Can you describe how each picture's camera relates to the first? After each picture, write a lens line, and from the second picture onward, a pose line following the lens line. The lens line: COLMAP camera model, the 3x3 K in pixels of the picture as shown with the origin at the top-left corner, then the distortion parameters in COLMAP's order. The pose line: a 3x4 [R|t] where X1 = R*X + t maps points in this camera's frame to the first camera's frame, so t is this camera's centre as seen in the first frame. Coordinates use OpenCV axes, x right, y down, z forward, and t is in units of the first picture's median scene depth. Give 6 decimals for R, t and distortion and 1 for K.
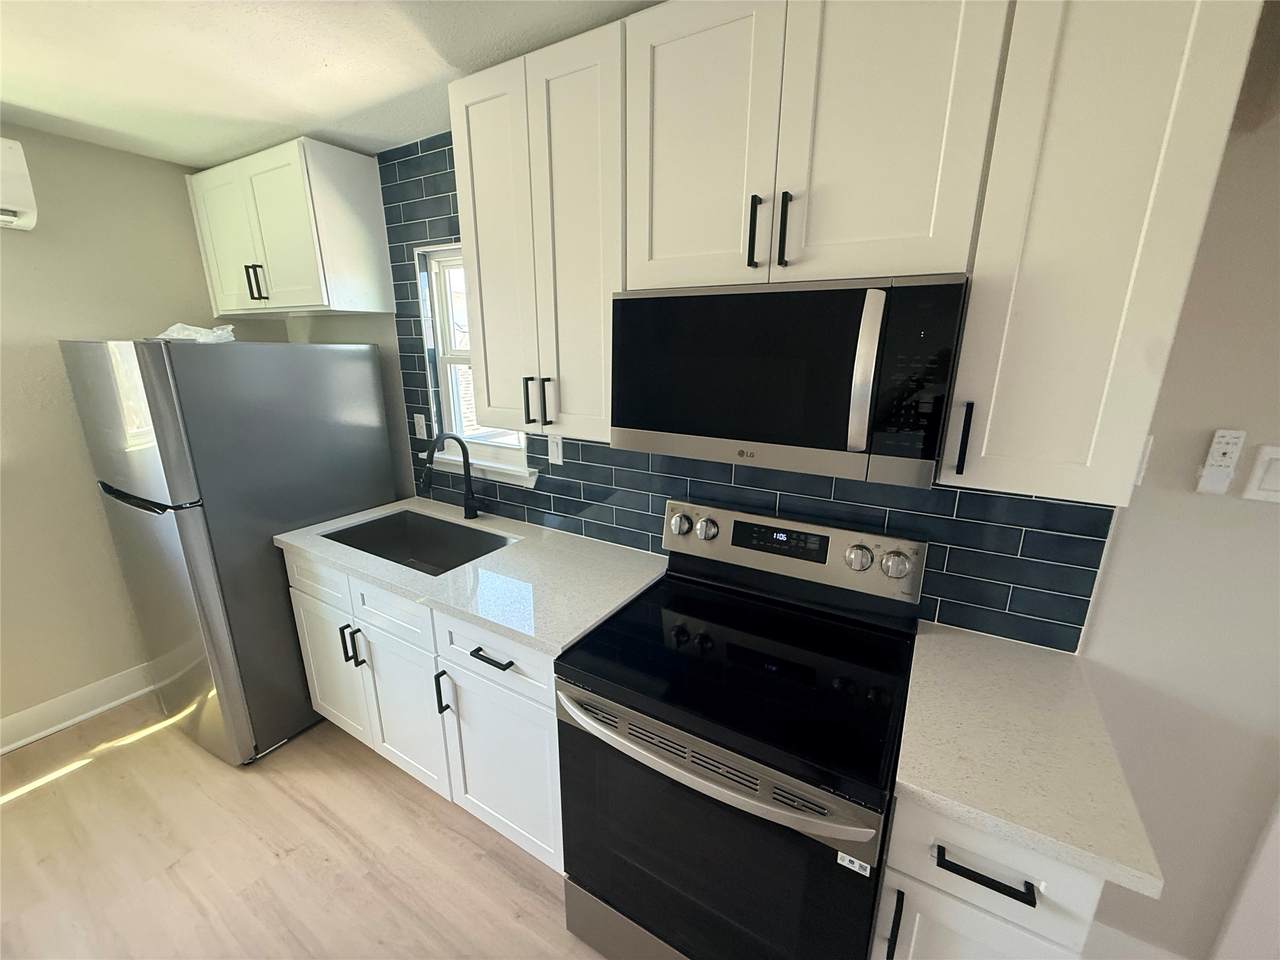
lens RADIAL K [[511.0, 0, 638.4], [0, 511.0, 480.7], [0, 0, 1]] dist [0.002795, 0.000059]
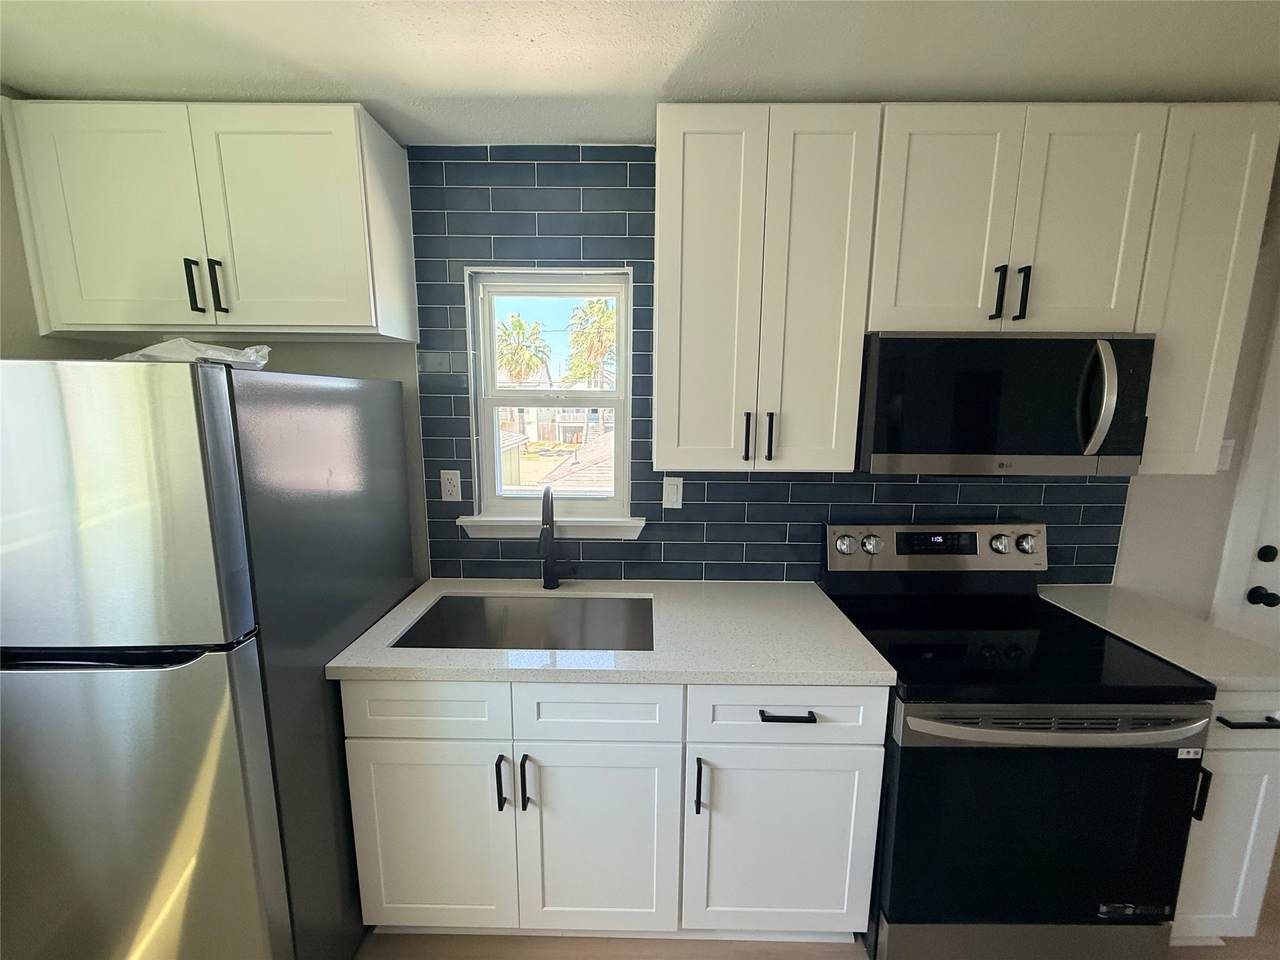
lens RADIAL K [[511.0, 0, 637.5], [0, 511.0, 482.2], [0, 0, 1]] dist [0.002795, 0.000059]
pose [[0.862194, -0.082238, 0.499859, -0.683394], [0.130571, 0.989472, -0.062428, -0.029611], [-0.489462, 0.119092, 0.863854, 0.216789]]
